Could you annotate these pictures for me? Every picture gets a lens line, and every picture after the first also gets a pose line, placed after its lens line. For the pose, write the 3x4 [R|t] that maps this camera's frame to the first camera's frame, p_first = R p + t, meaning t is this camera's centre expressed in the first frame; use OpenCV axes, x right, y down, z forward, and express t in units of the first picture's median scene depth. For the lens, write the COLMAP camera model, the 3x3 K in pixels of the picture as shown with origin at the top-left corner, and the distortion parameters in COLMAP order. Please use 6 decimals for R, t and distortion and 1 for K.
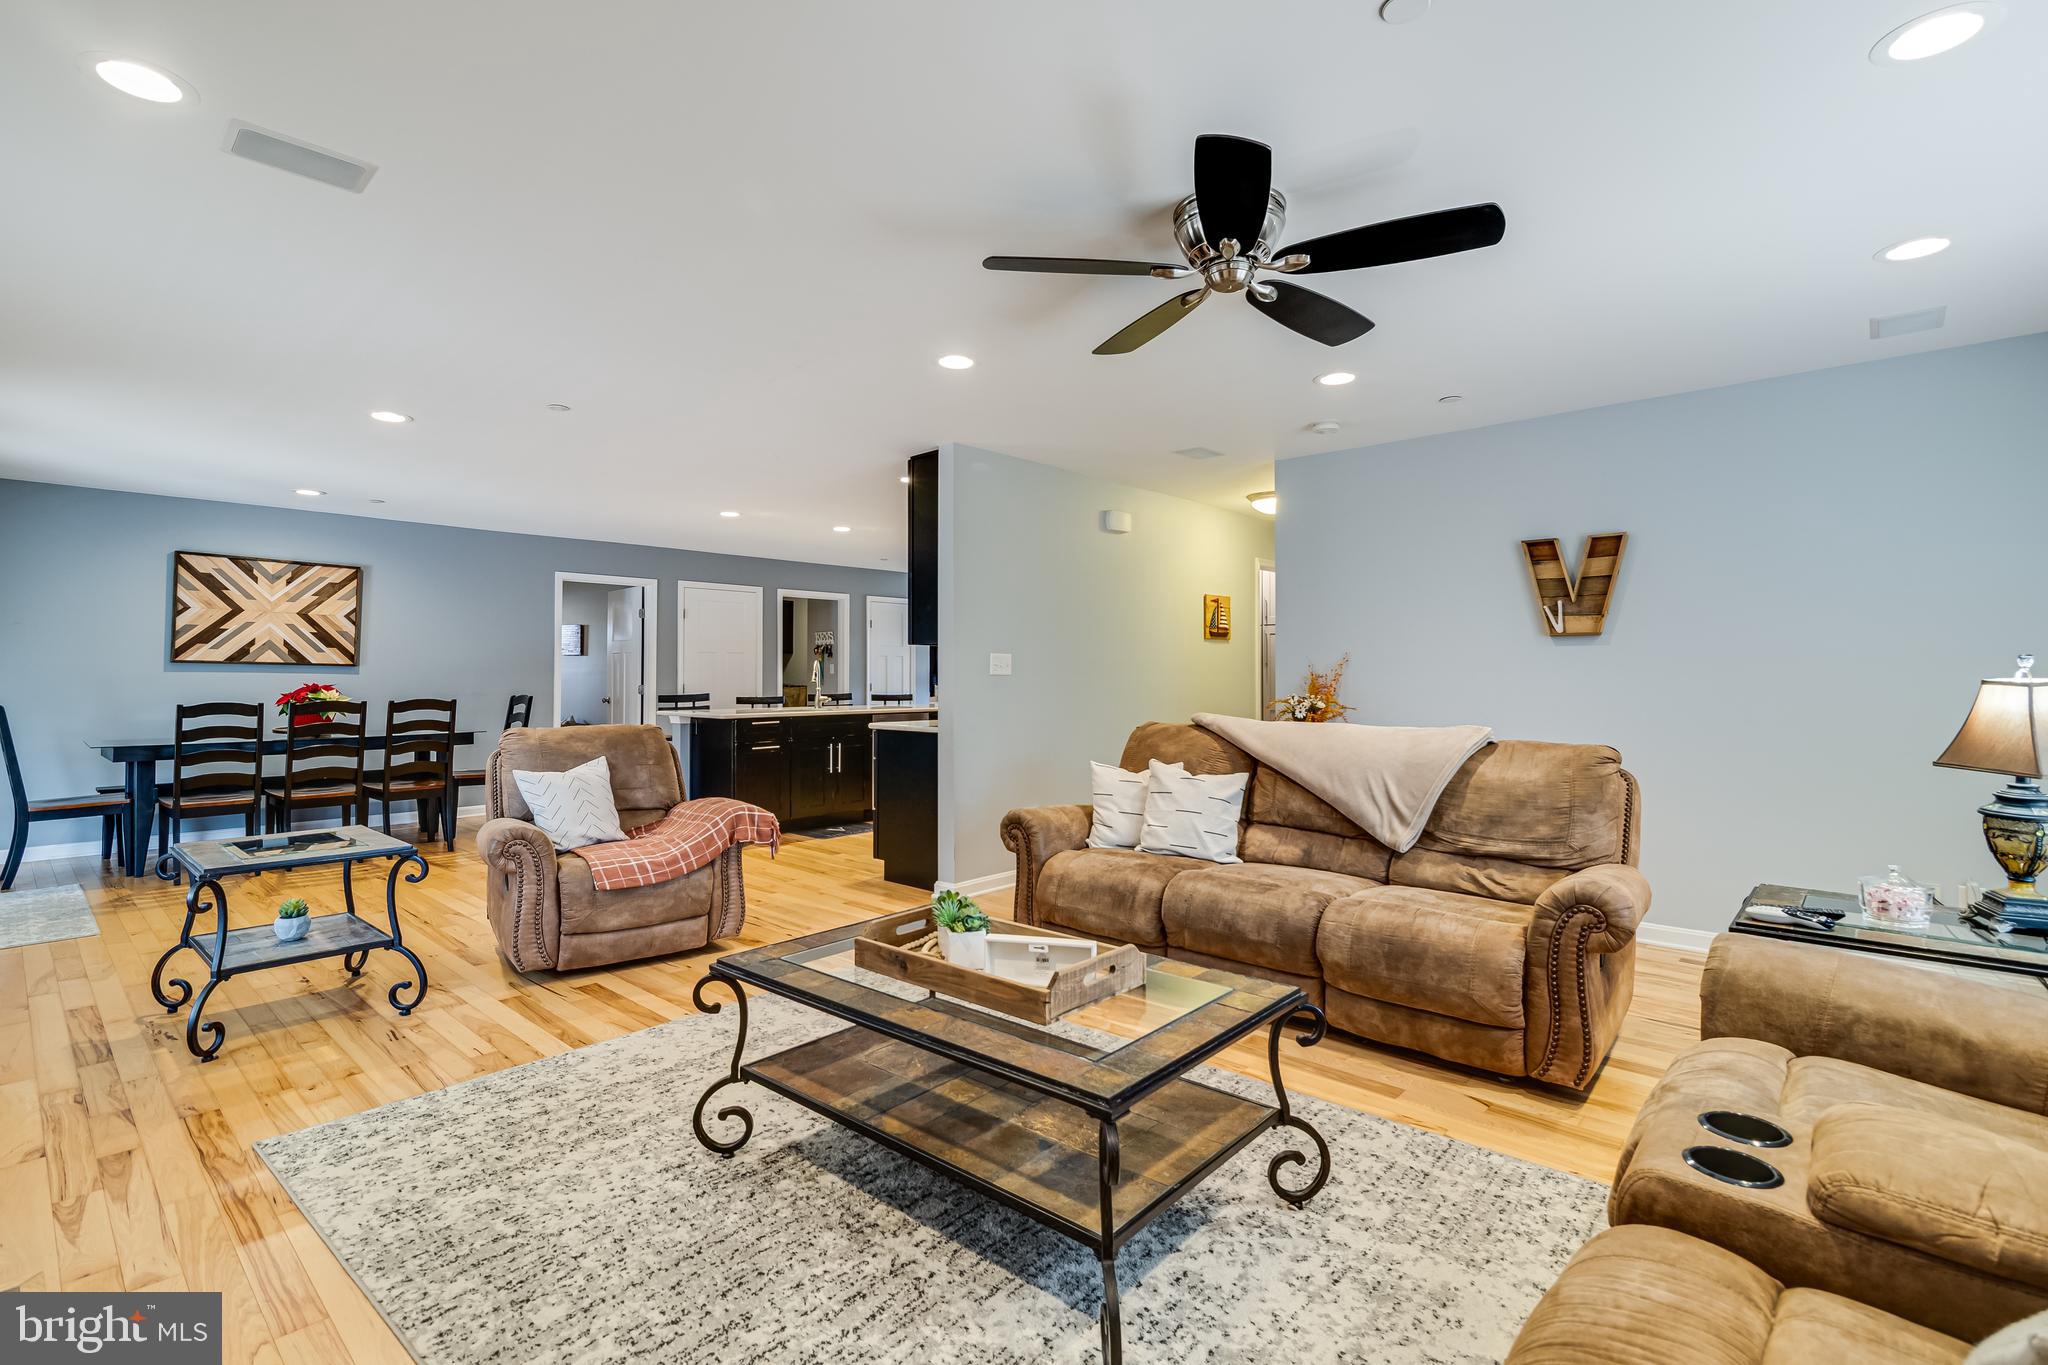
lens RADIAL K [[932.7, 0, 1031.5], [0, 932.7, 668.6], [0, 0, 1]] dist [-0.002135, -0.000197]
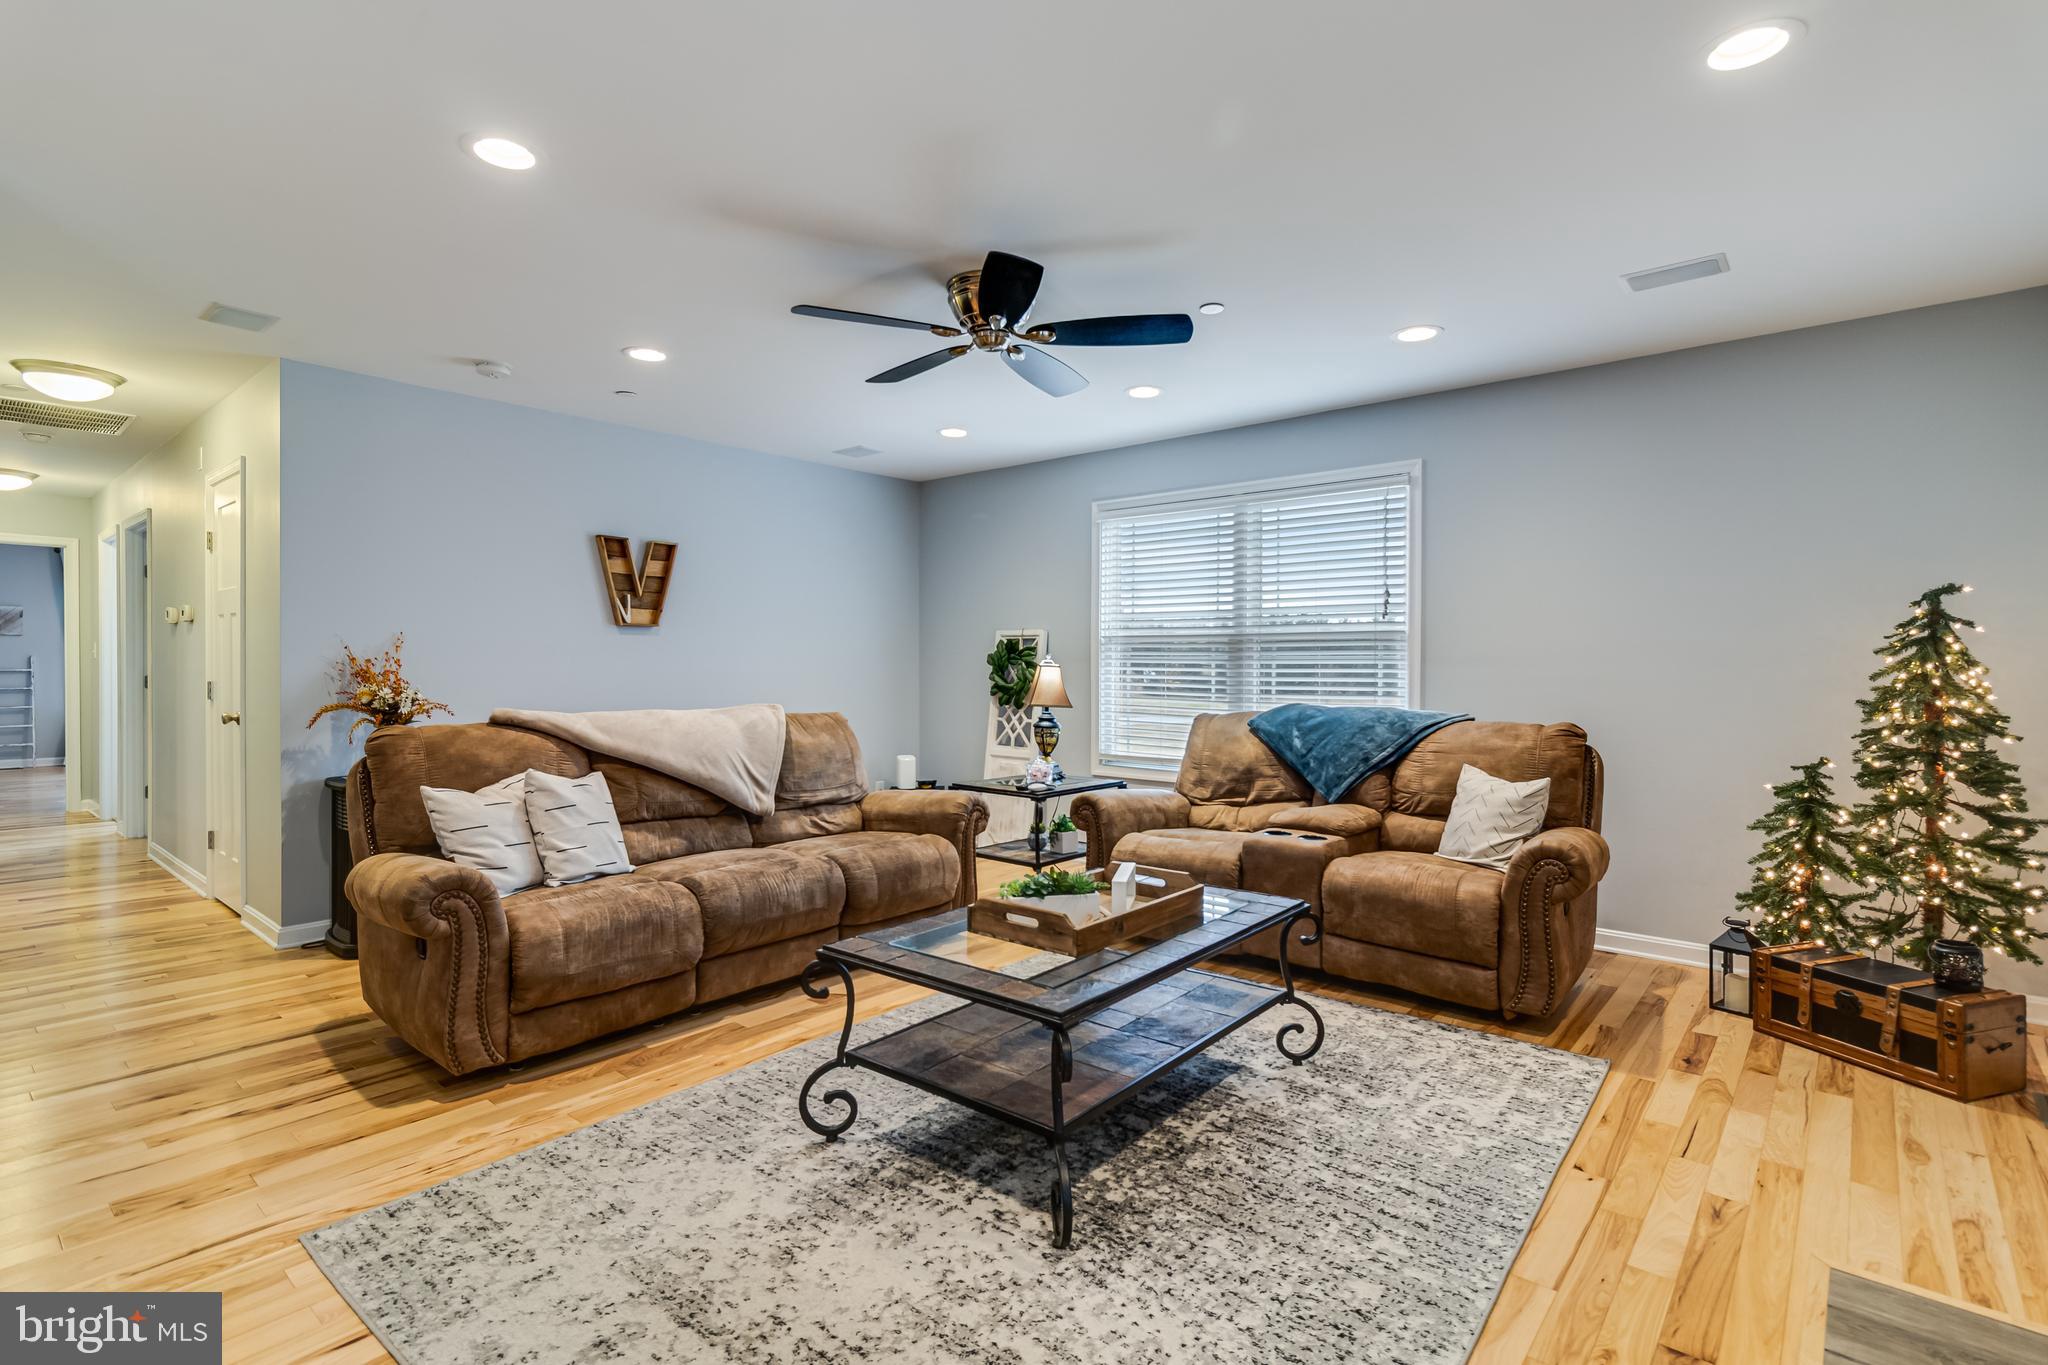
lens RADIAL K [[980.1, 0, 1024.8], [0, 980.1, 670.2], [0, 0, 1]] dist [0.002453, 0.000559]
pose [[-0.018642, -0.006886, 0.999803, -1.142129], [-0.005549, 0.999962, 0.006784, 0.012657], [-0.999811, -0.005421, -0.018679, 1.013797]]
